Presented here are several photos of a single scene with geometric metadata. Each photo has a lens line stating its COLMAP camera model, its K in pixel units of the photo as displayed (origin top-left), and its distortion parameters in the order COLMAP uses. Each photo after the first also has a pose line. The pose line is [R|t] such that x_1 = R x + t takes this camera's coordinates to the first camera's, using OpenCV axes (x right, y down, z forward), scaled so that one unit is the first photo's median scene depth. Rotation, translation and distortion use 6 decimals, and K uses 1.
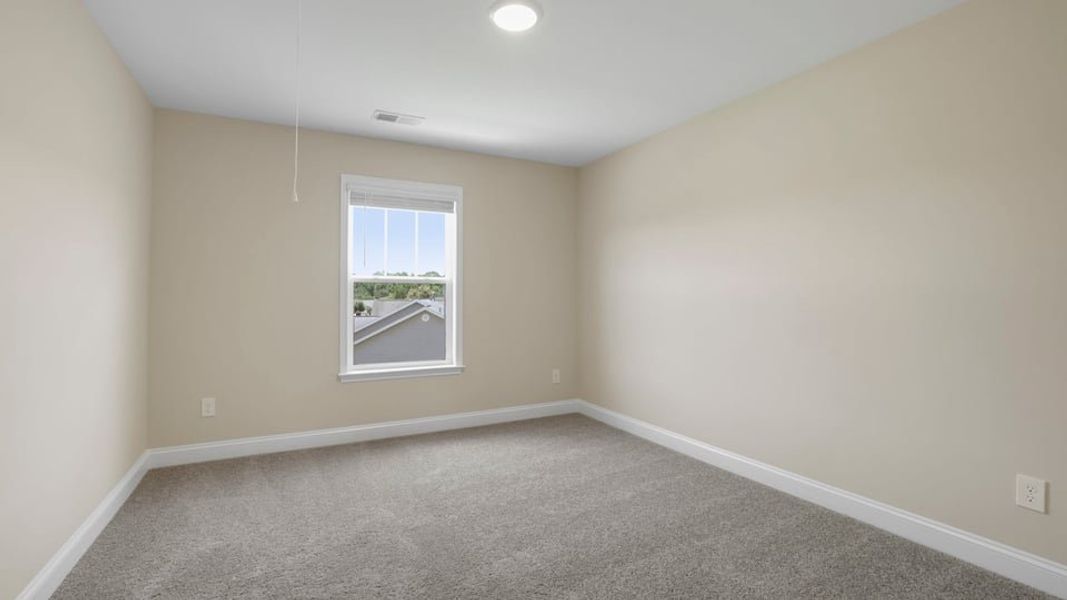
lens RADIAL K [[456.7, 0, 527.7], [0, 456.7, 308.5], [0, 0, 1]] dist [-0.001982, -0.000194]
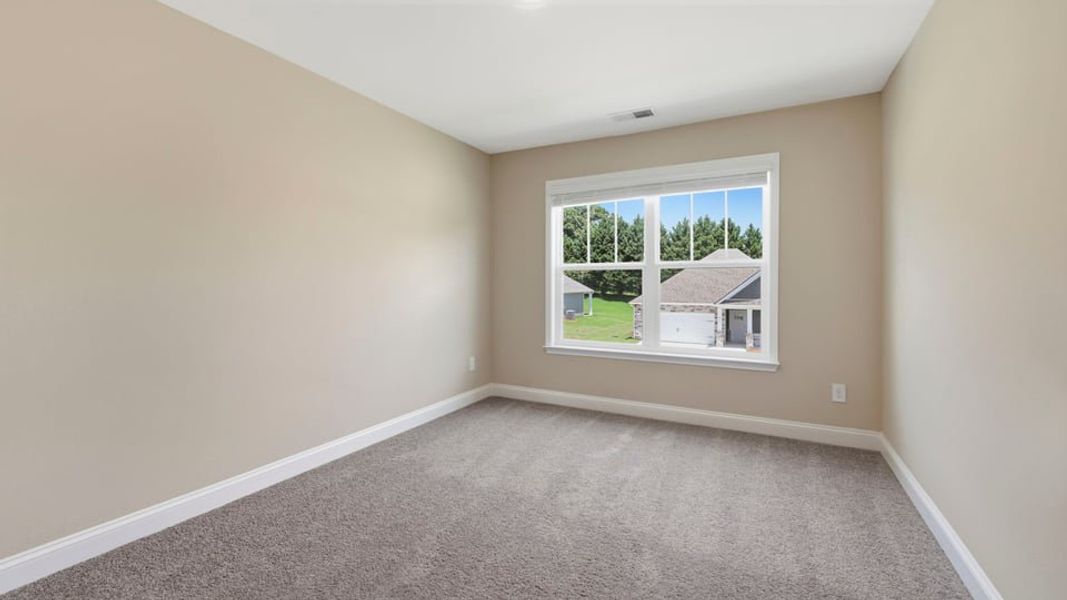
lens RADIAL K [[456.7, 0, 534.4], [0, 456.7, 288.5], [0, 0, 1]] dist [-0.001982, -0.000194]
pose [[0.559377, 0.011315, -0.828836, 0.380149], [-0.016091, 0.999867, 0.002790, -0.008943], [0.828757, 0.011776, 0.559484, 0.185146]]
